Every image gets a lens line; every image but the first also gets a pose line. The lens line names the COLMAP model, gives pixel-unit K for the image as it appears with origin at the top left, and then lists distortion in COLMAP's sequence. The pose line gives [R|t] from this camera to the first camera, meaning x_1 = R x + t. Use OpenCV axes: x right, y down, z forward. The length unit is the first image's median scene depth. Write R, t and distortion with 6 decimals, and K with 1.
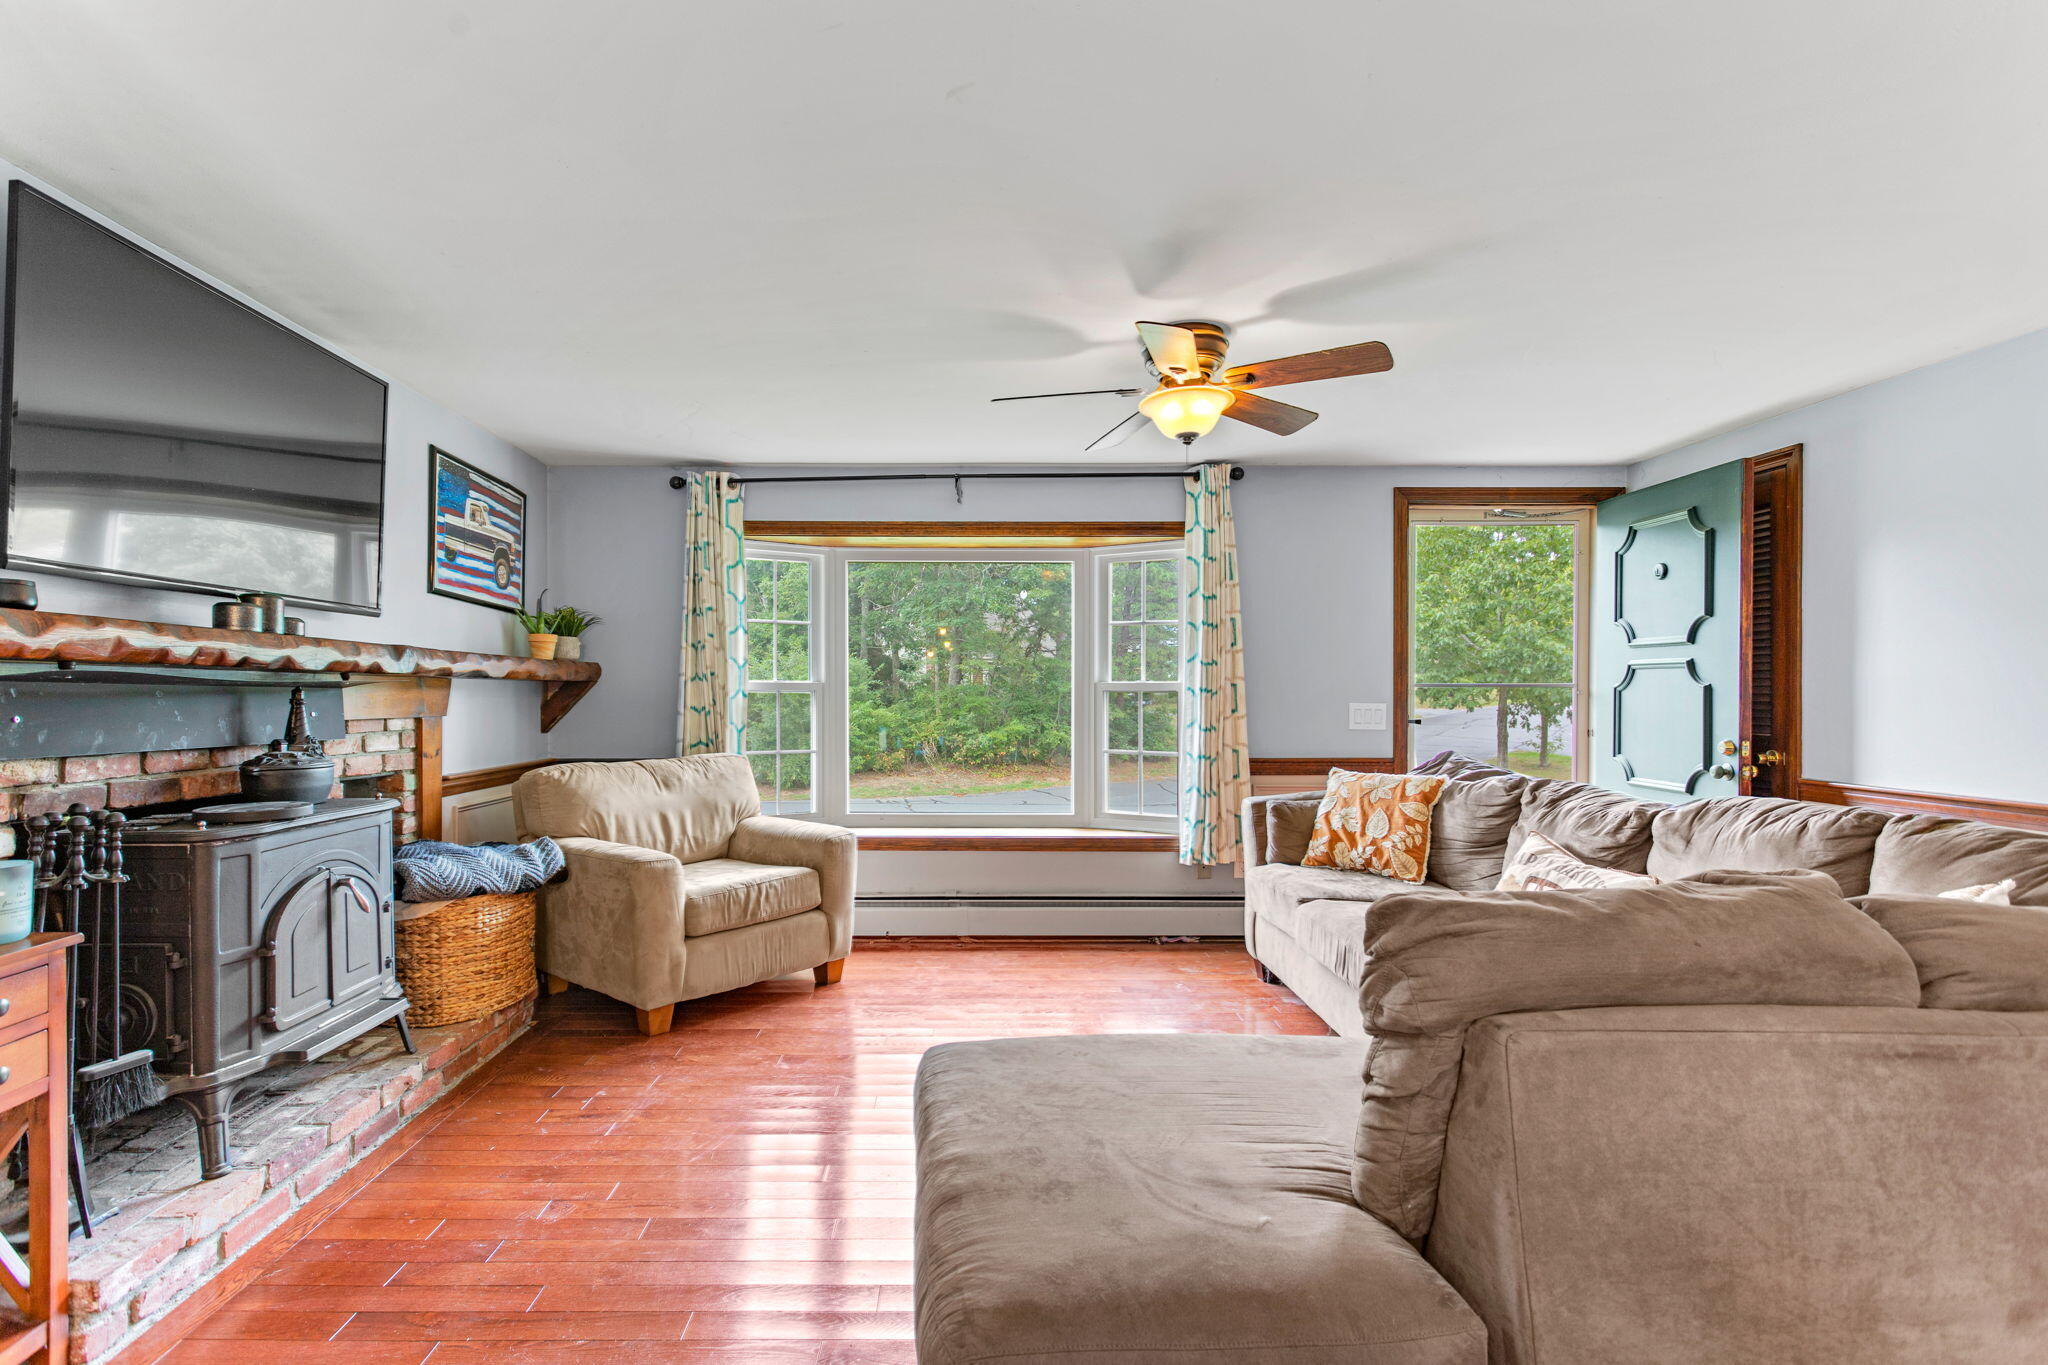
lens RADIAL K [[932.5, 0, 1018.9], [0, 932.5, 698.3], [0, 0, 1]] dist [-0.001588, 0.000502]
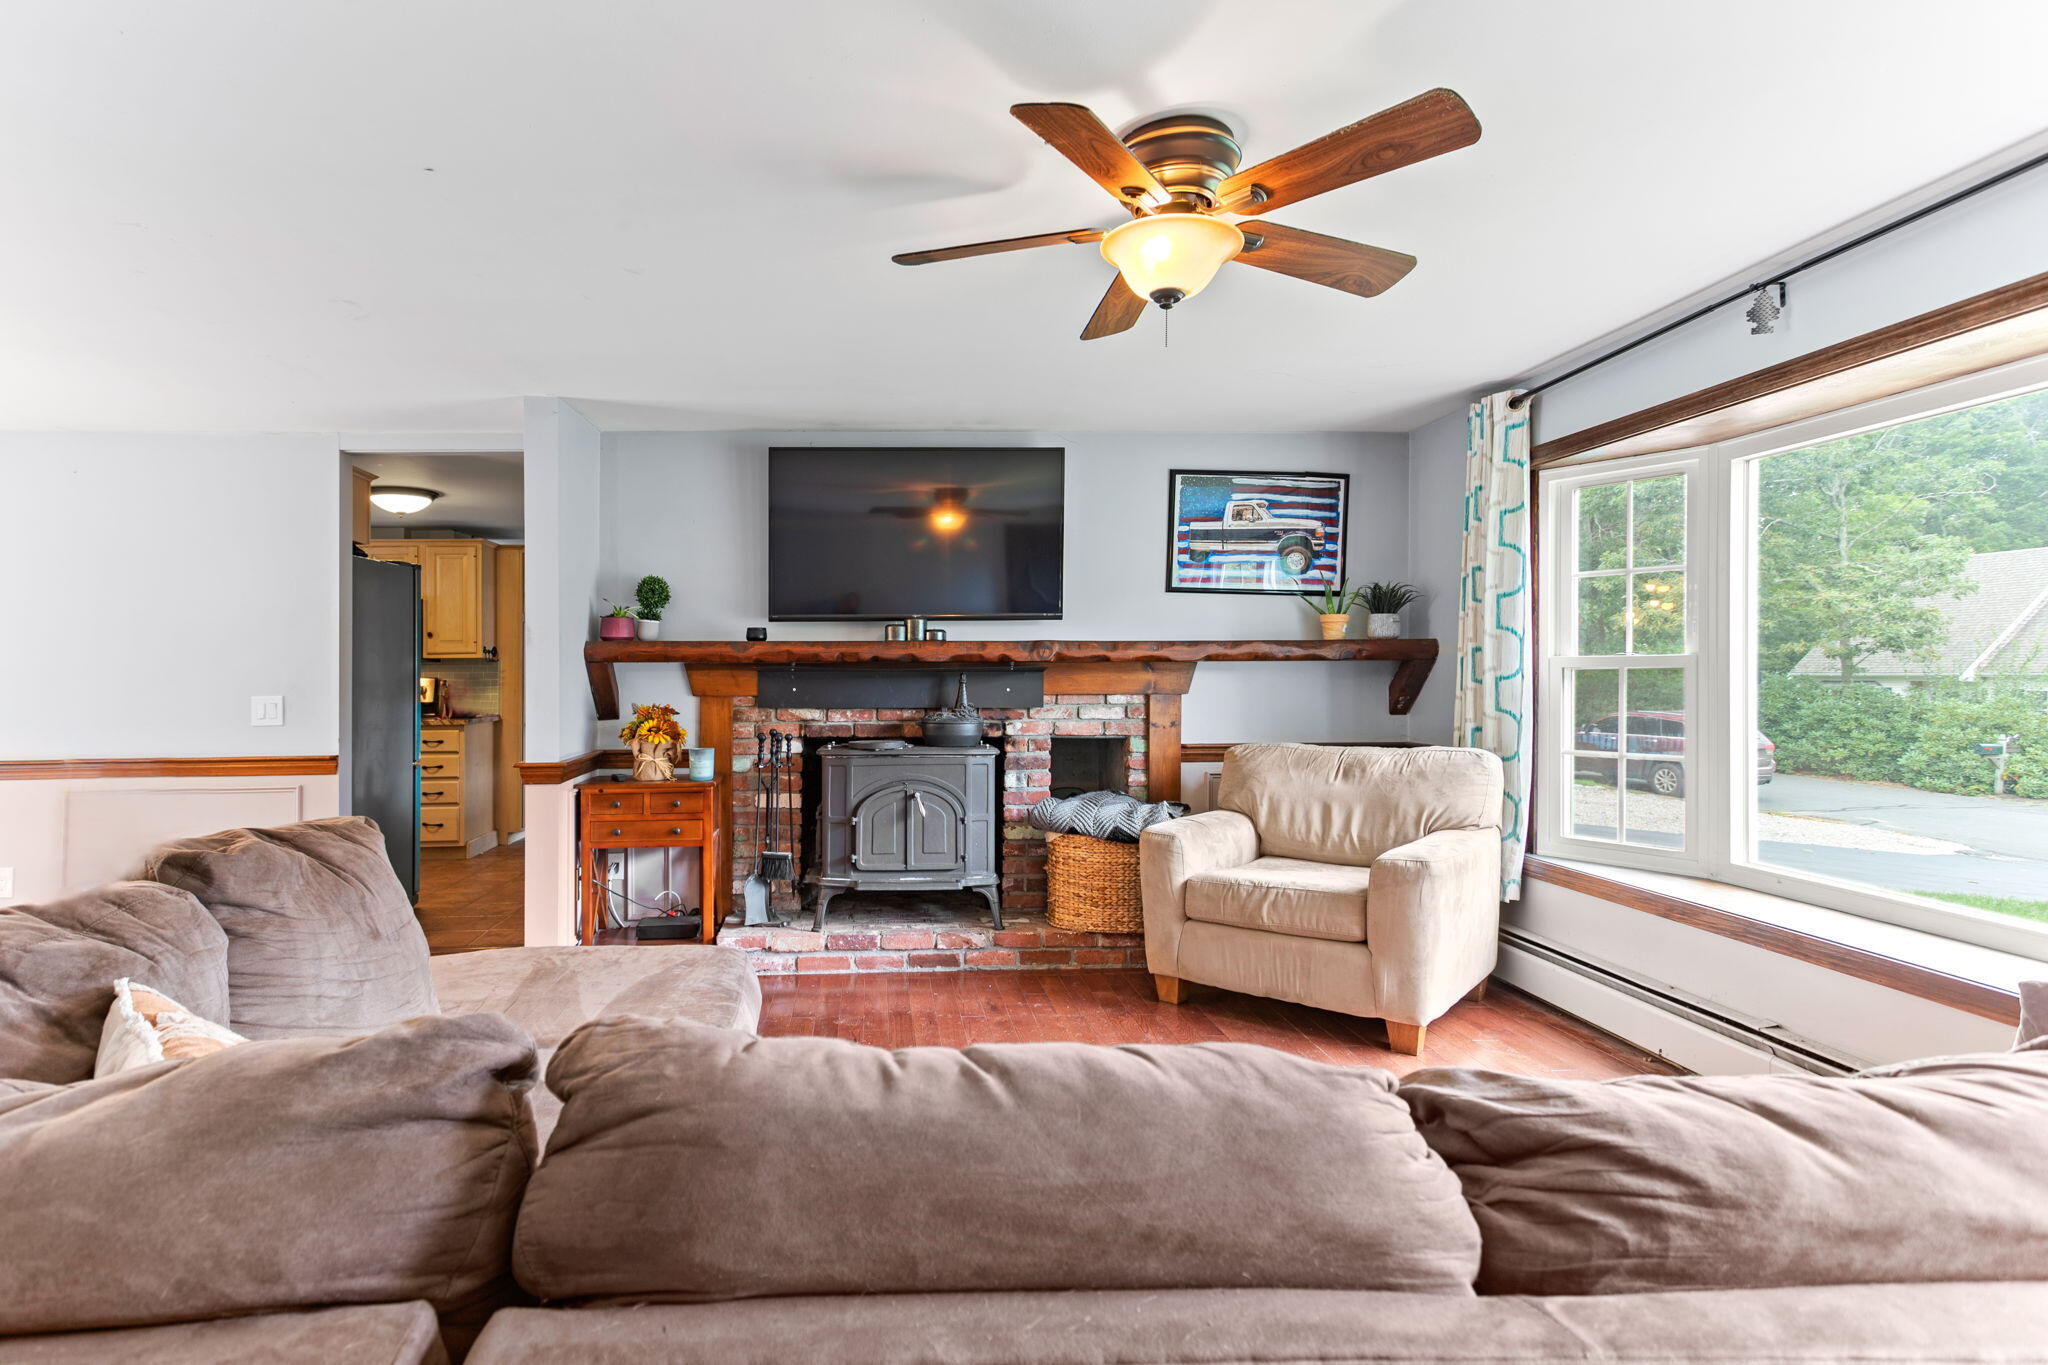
lens RADIAL K [[1091.1, 0, 1008.6], [0, 1091.1, 671.9], [0, 0, 1]] dist [0.000672, 0.002497]
pose [[0.063436, -0.001566, -0.997985, 0.694328], [0.000715, 0.999999, -0.001524, -0.006181], [0.997986, -0.000617, 0.063437, 0.628726]]
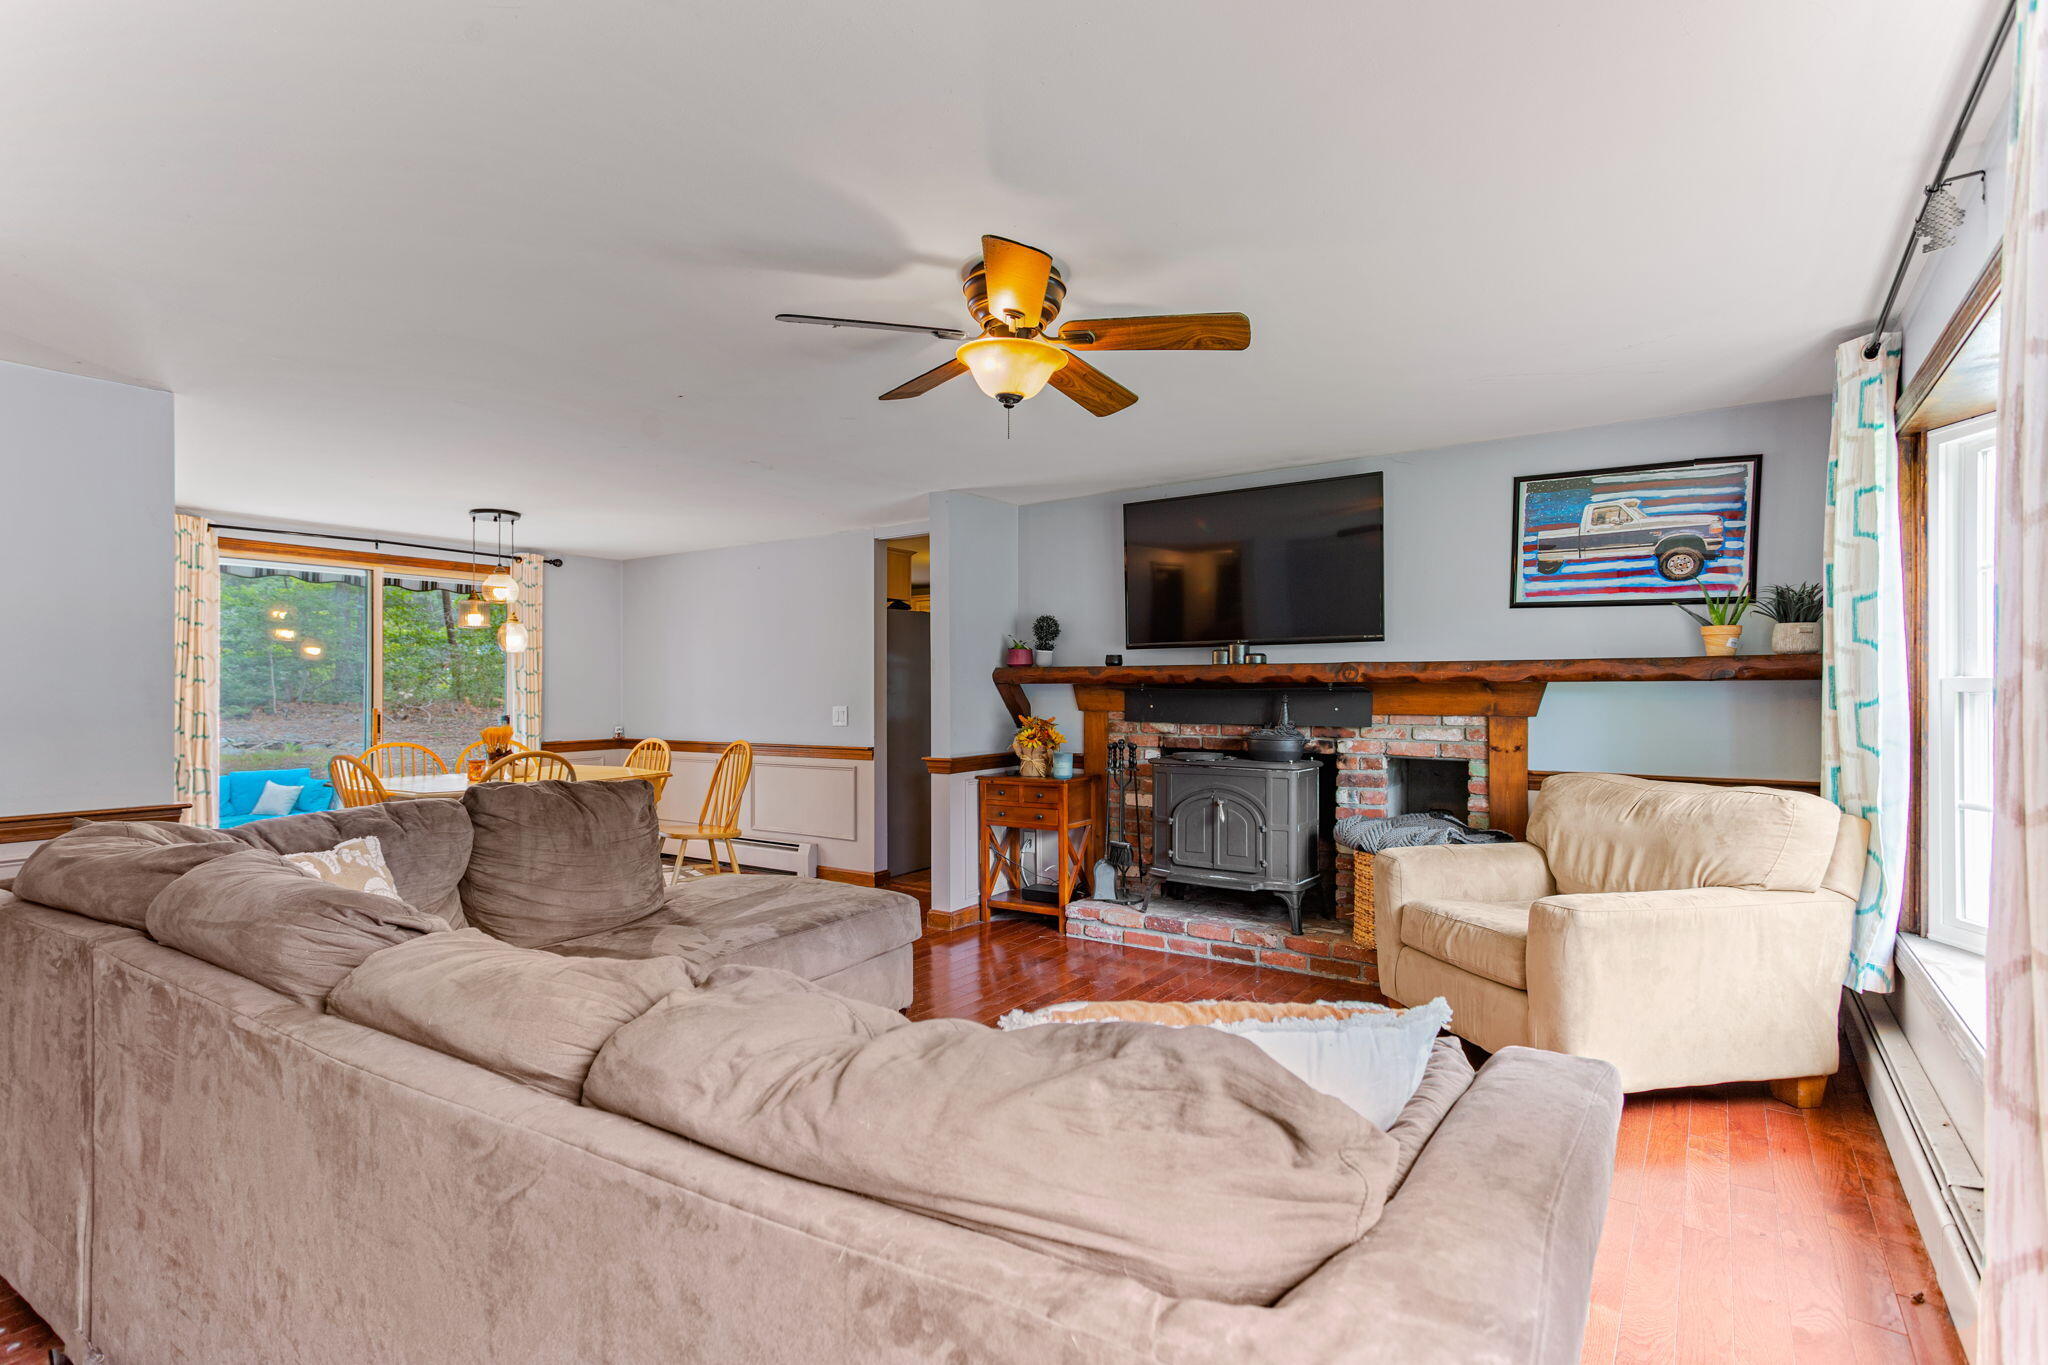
lens RADIAL K [[1091.1, 0, 1064.4], [0, 1091.1, 677.9], [0, 0, 1]] dist [0.000672, 0.002497]
pose [[-0.577242, -0.001704, -0.816571, 0.697422], [0.001474, 0.999994, -0.003128, -0.021113], [0.816572, -0.003009, -0.577236, 1.185153]]
